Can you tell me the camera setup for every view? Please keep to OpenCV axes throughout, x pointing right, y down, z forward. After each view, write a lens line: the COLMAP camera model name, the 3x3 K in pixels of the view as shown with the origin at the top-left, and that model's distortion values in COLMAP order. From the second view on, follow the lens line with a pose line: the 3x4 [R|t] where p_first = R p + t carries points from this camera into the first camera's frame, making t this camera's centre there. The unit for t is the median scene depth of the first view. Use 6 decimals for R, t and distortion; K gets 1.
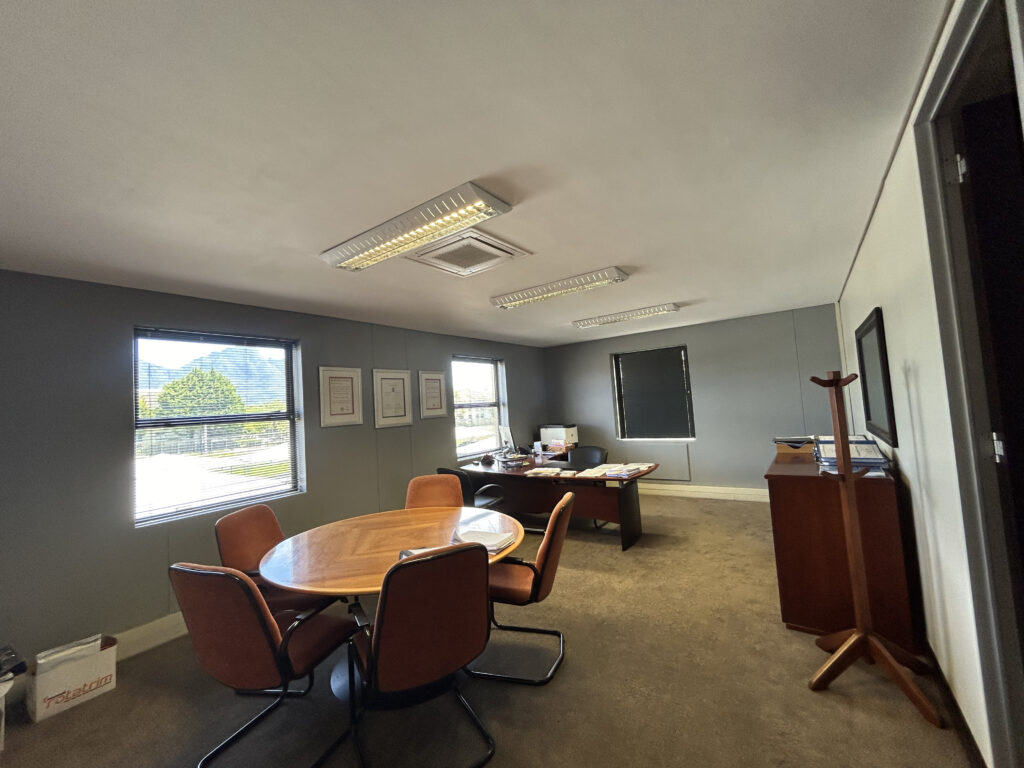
lens RADIAL K [[416.7, 0, 509.4], [0, 416.7, 380.9], [0, 0, 1]] dist [0.001806, -0.000106]
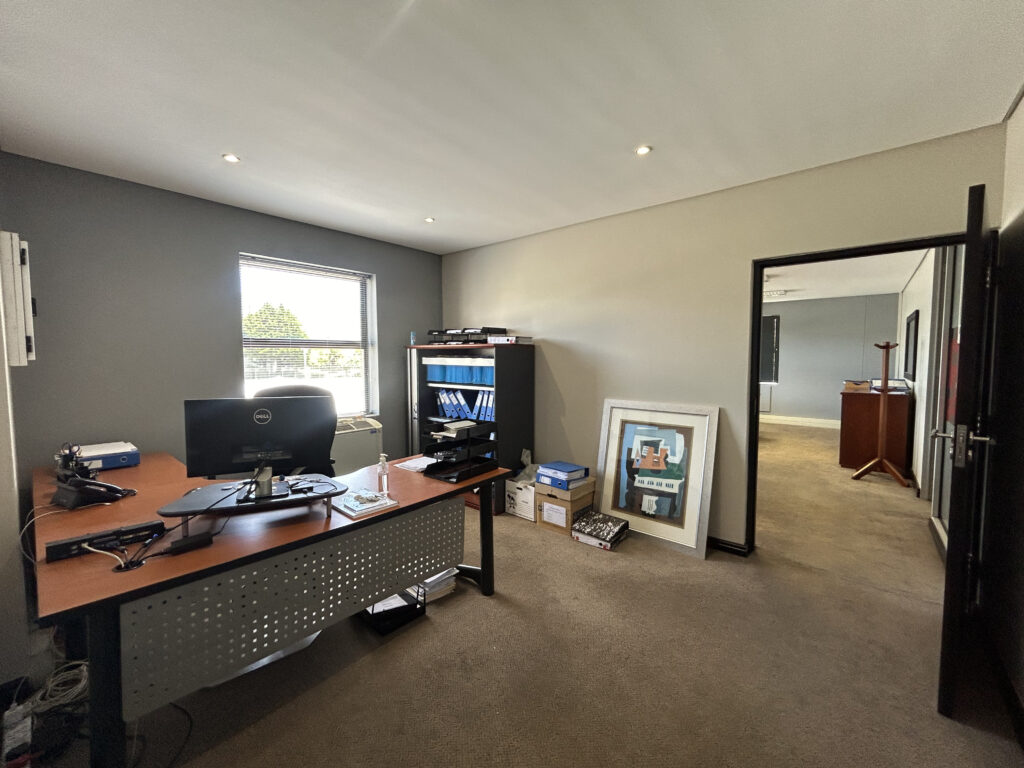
lens RADIAL K [[416.7, 0, 509.1], [0, 416.7, 382.4], [0, 0, 1]] dist [0.001806, -0.000106]
pose [[0.994894, 0.066617, -0.075821, -0.773763], [-0.056516, 0.990118, 0.128342, 0.014099], [0.083621, -0.123402, 0.988827, -1.037202]]
